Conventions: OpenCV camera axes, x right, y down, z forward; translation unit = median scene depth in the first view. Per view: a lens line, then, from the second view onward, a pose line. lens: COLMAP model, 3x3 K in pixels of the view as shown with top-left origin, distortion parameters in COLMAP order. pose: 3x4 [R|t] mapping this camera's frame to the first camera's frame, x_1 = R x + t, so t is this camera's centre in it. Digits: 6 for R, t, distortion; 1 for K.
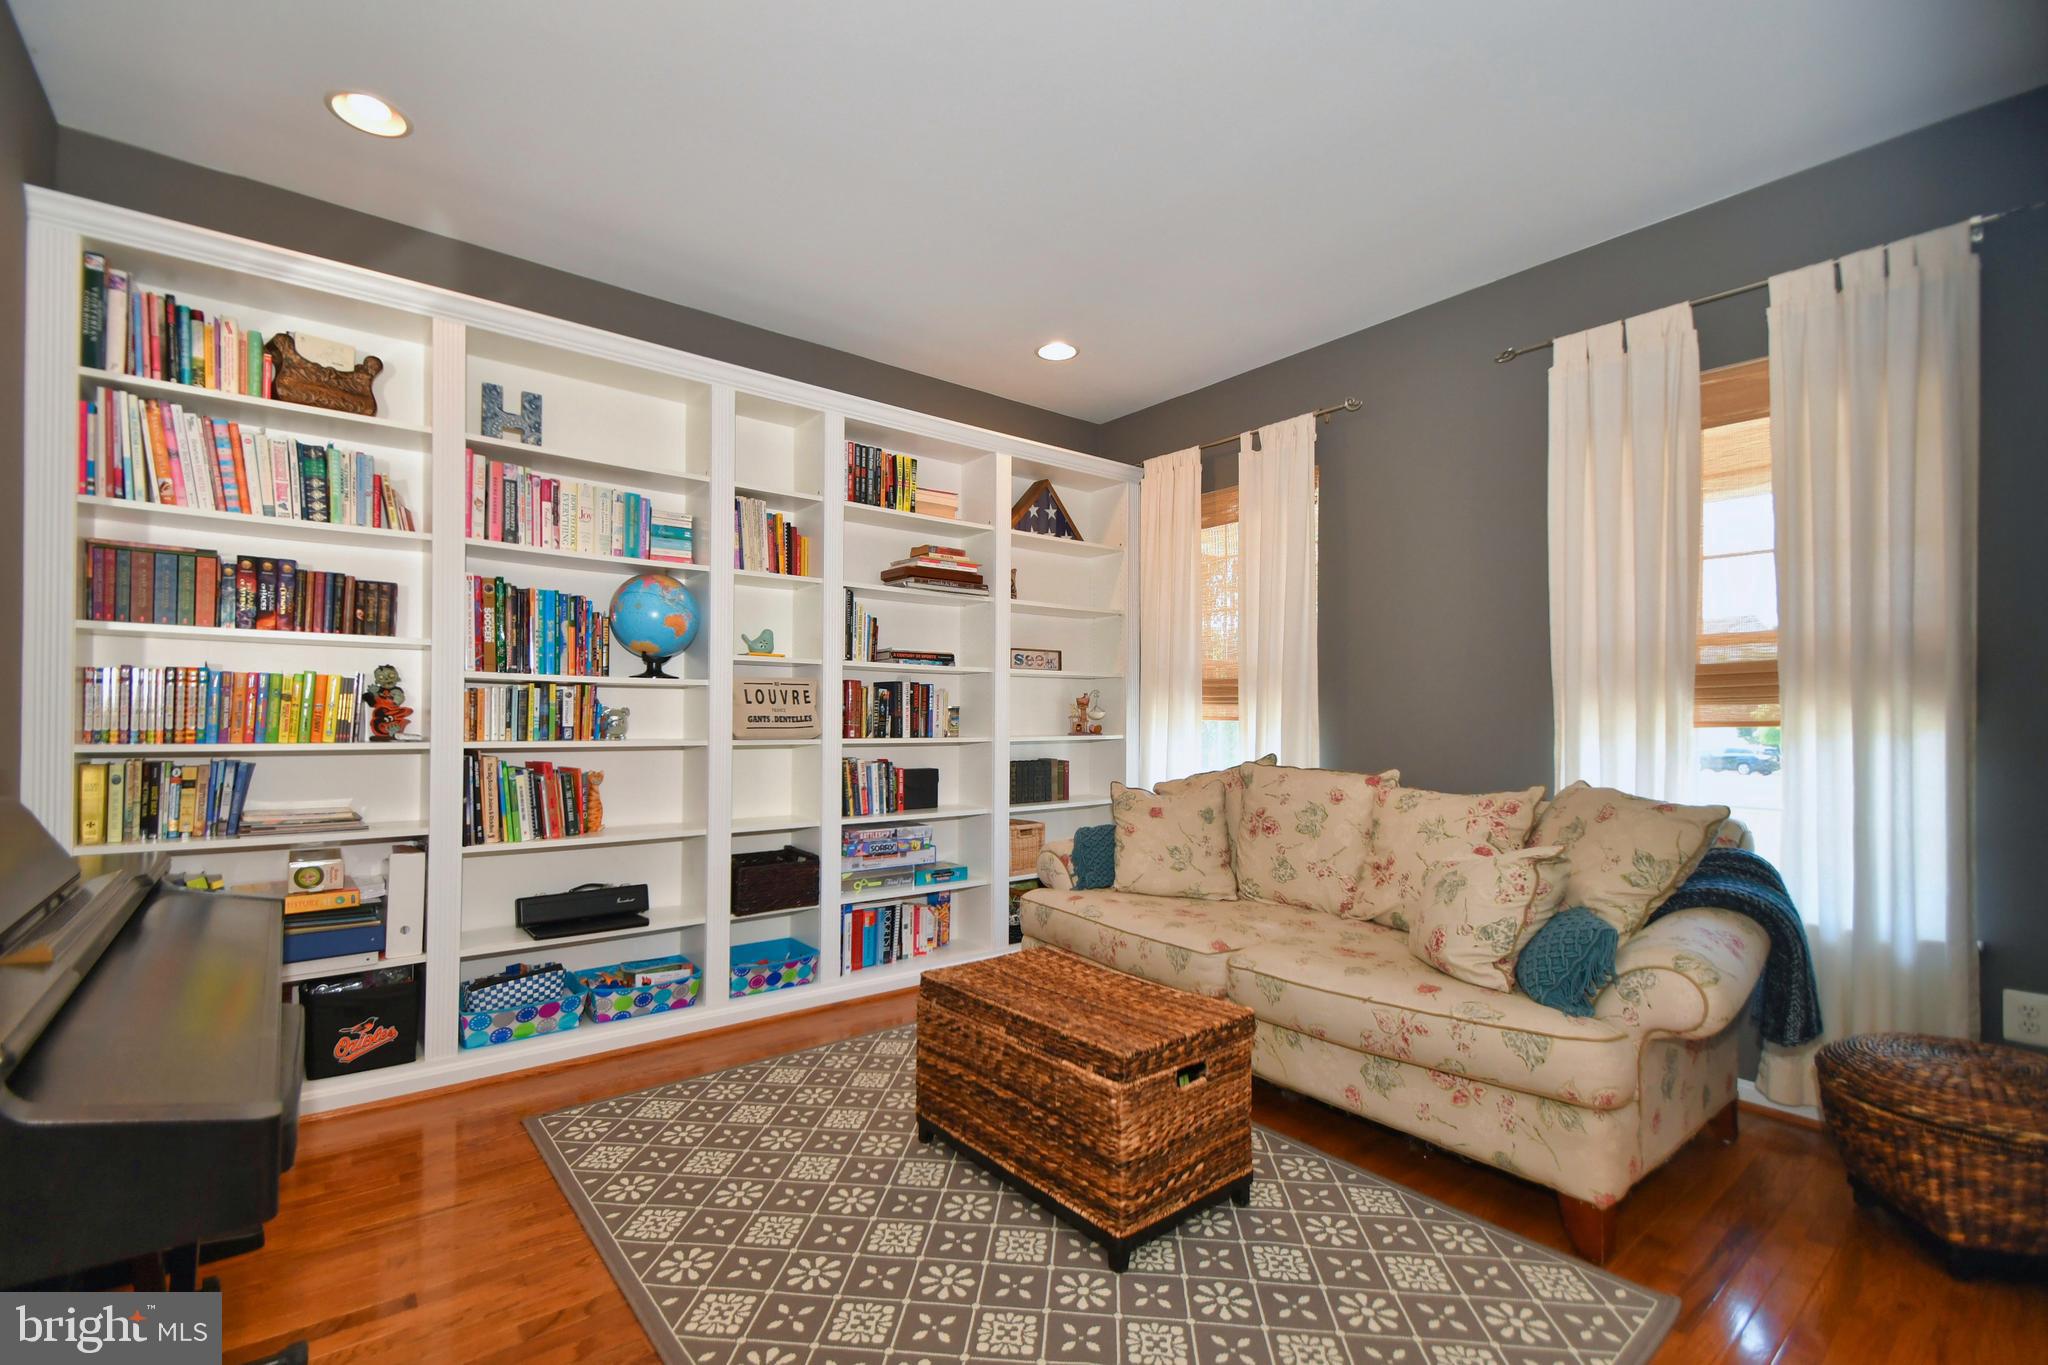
lens RADIAL K [[901.8, 0, 1006.2], [0, 901.8, 715.2], [0, 0, 1]] dist [0.023882, -0.013318]
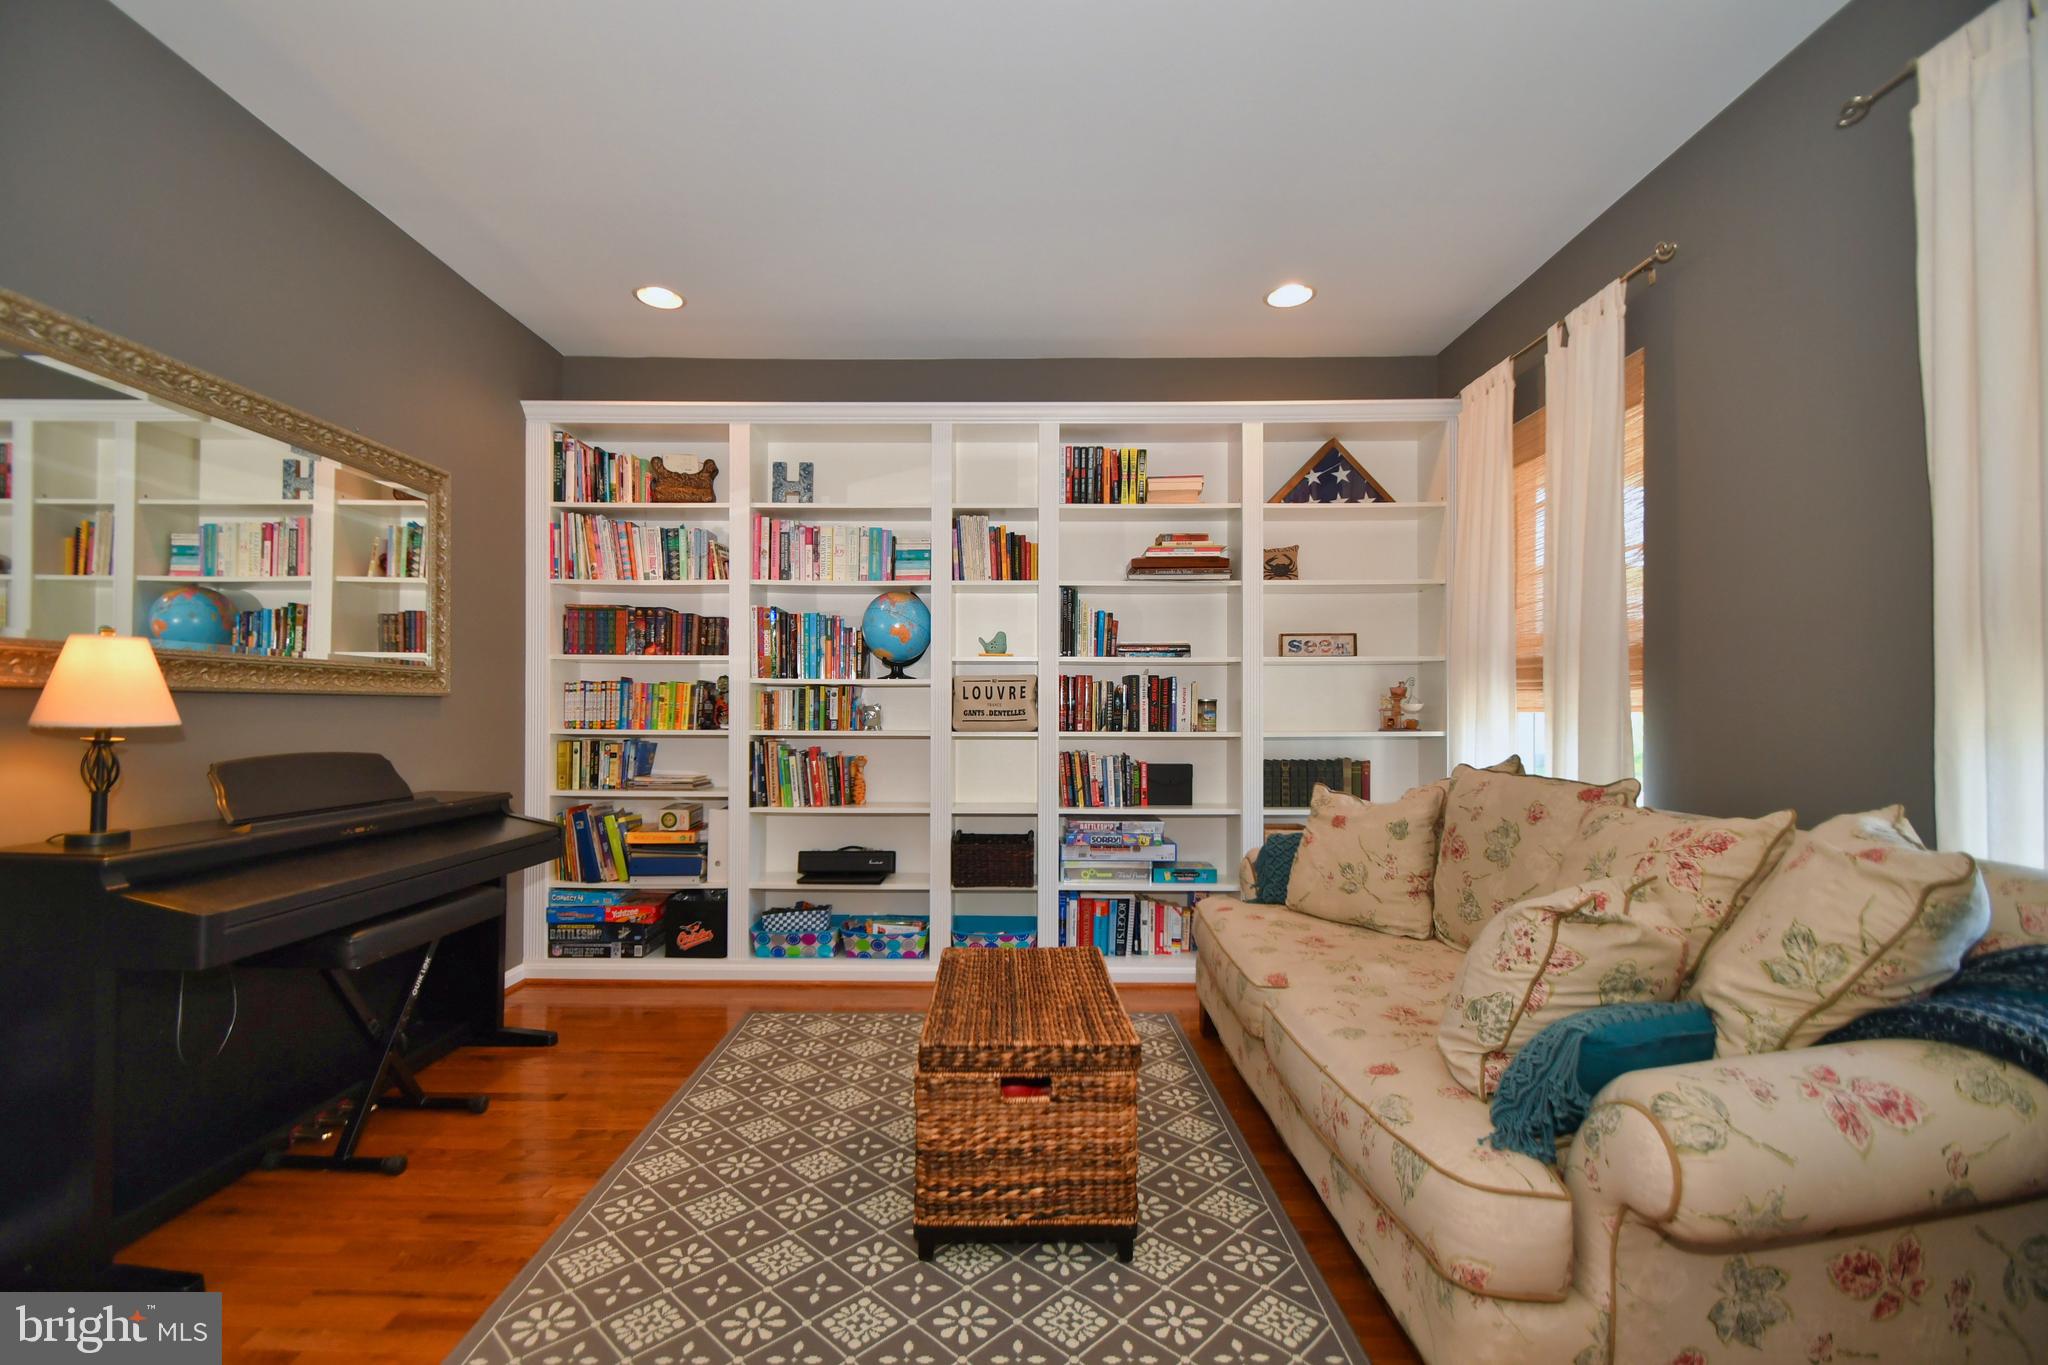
lens RADIAL K [[901.8, 0, 1006.2], [0, 901.8, 715.2], [0, 0, 1]] dist [0.023882, -0.013318]
pose [[0.777900, -0.005142, -0.628367, 0.488887], [0.004747, 0.999986, -0.002307, 0.010553], [0.628370, -0.001188, 0.777914, 0.167276]]
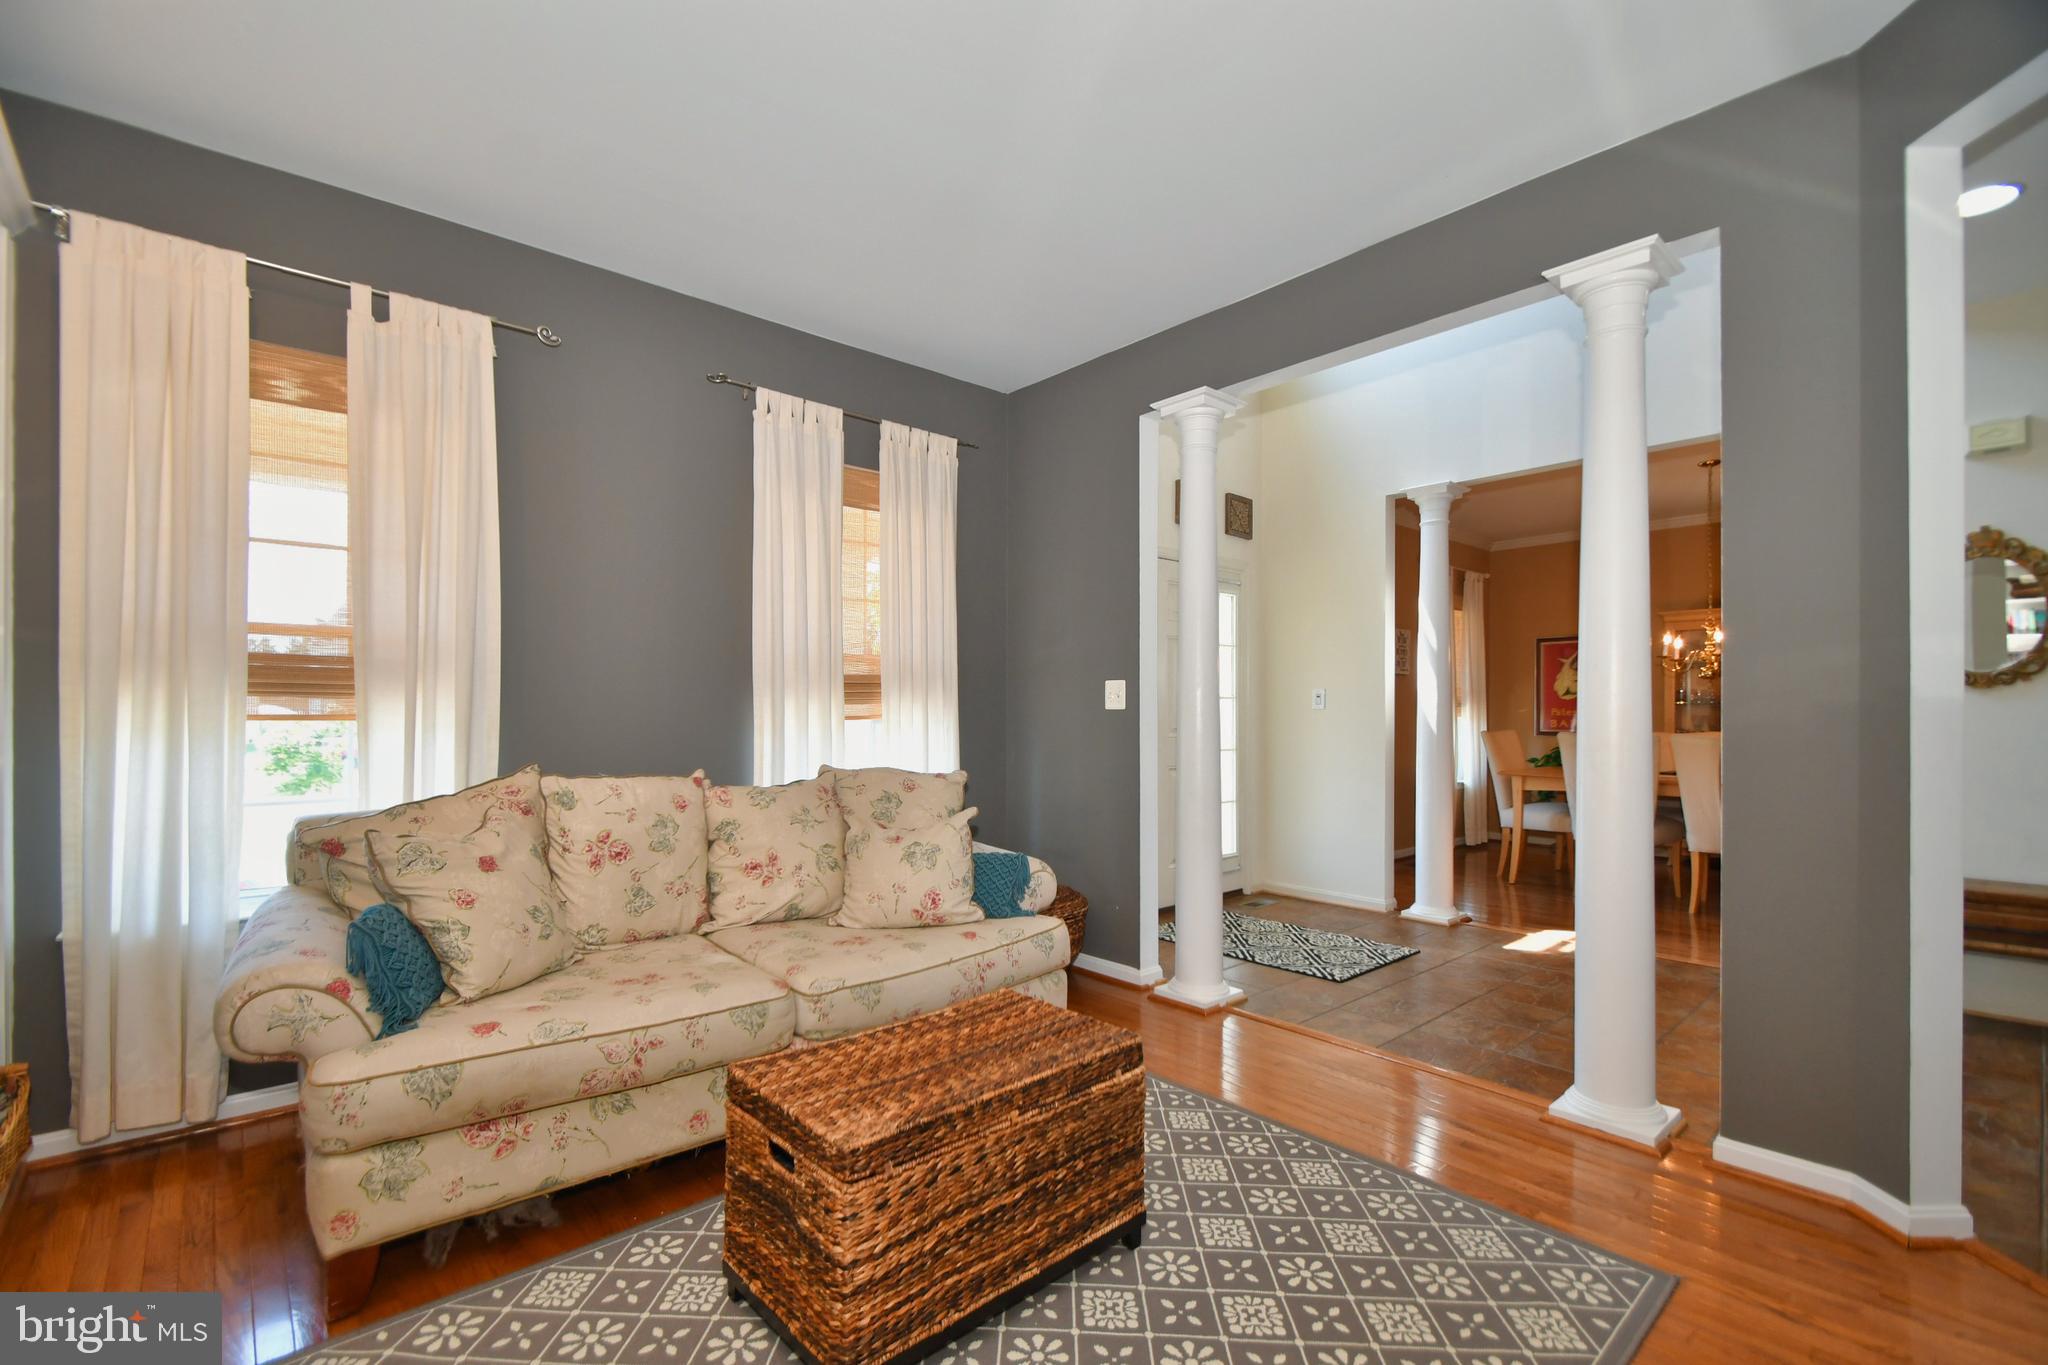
lens RADIAL K [[901.8, 0, 1006.2], [0, 901.8, 715.2], [0, 0, 1]] dist [0.023882, -0.013318]
pose [[-0.050168, -0.008783, 0.998702, -0.543030], [-0.003382, 0.999957, 0.008625, -0.006730], [-0.998735, -0.002945, -0.050196, 0.715703]]
